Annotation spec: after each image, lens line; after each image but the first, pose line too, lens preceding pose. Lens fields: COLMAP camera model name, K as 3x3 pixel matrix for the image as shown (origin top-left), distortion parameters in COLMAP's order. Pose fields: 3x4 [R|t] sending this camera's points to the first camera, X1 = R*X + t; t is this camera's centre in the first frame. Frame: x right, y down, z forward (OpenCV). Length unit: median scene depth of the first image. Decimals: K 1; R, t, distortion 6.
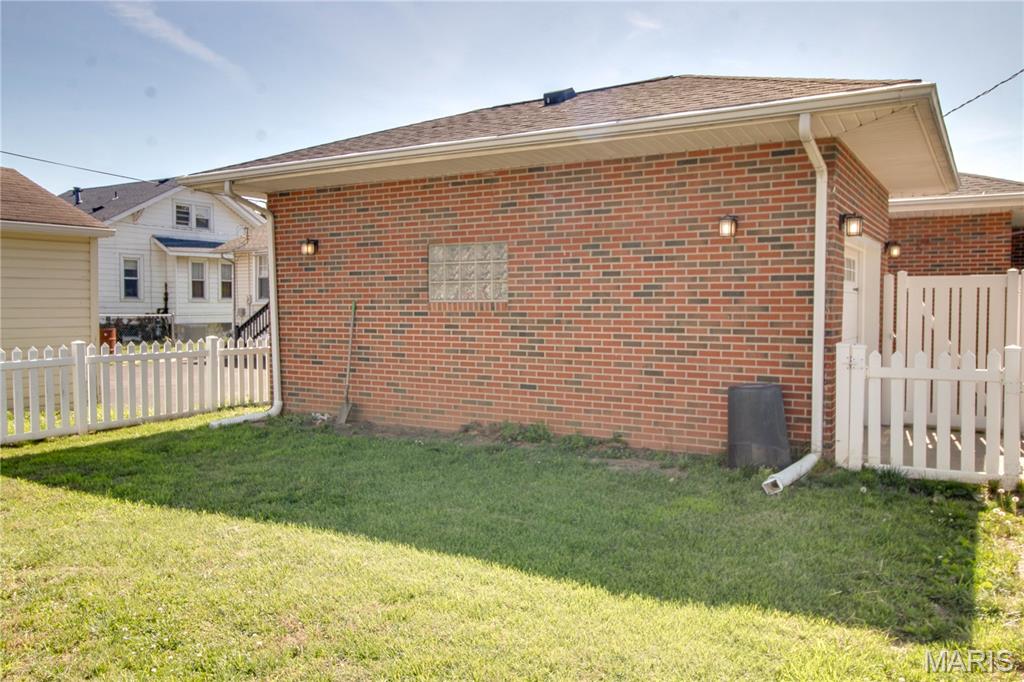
lens RADIAL K [[823.9, 0, 512.0], [0, 823.9, 341.0], [0, 0, 1]] dist [0.071994, 0.004744]
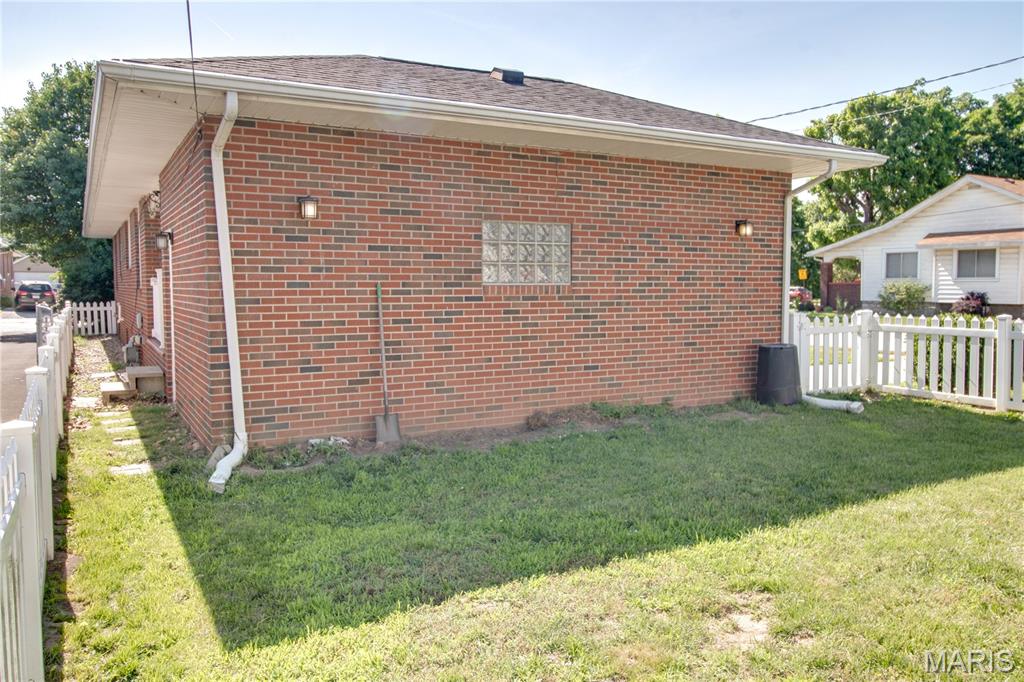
lens RADIAL K [[823.9, 0, 512.0], [0, 823.9, 341.0], [0, 0, 1]] dist [0.071994, 0.004744]
pose [[0.468686, -0.057613, 0.881484, -0.920665], [0.041305, 0.998209, 0.043280, -0.026070], [-0.882399, 0.016125, 0.470226, 0.593992]]
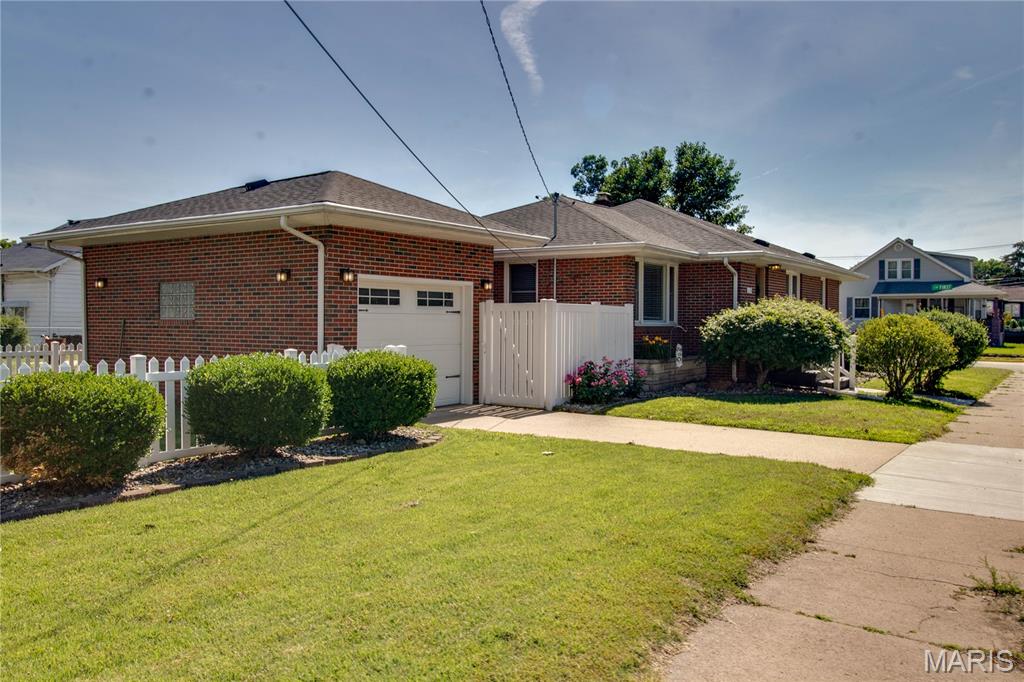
lens RADIAL K [[823.9, 0, 512.0], [0, 823.9, 341.0], [0, 0, 1]] dist [0.071994, 0.004744]
pose [[0.996026, 0.010852, -0.088405, 0.708515], [-0.013376, 0.999518, -0.028004, 0.029269], [0.088058, 0.029075, 0.995691, -0.514394]]
